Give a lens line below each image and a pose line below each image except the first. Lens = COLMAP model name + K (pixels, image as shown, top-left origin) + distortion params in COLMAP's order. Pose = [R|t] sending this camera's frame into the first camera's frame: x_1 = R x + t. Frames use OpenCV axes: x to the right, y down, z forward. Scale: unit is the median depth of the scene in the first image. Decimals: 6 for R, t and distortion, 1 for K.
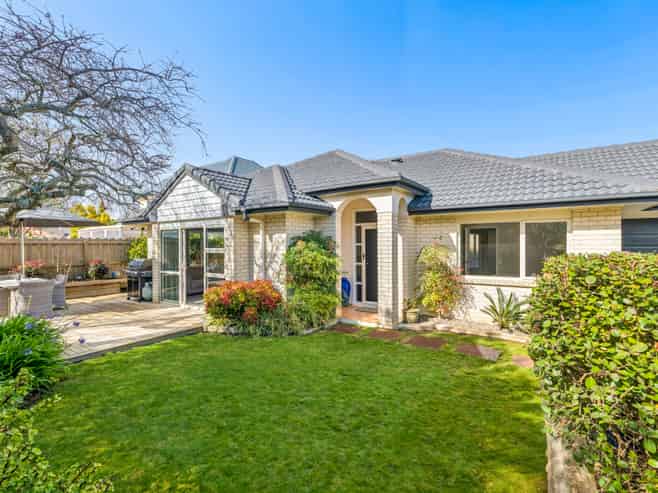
lens RADIAL K [[334.2, 0, 332.3], [0, 334.2, 239.0], [0, 0, 1]] dist [0.000257, 0.000238]
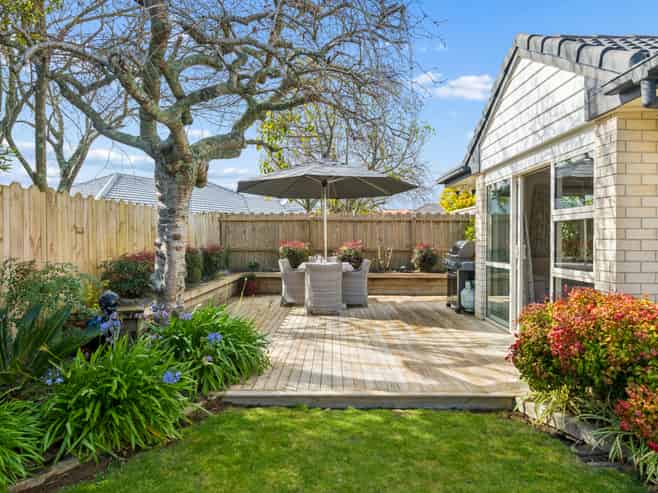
lens RADIAL K [[447.8, 0, 329.0], [0, 447.8, 246.5], [0, 0, 1]] dist [-0.001289, -0.000164]
pose [[0.556396, 0.022152, -0.830622, -0.061441], [0.004879, 0.999540, 0.029925, 0.054724], [0.830903, -0.020703, 0.556032, 0.440910]]
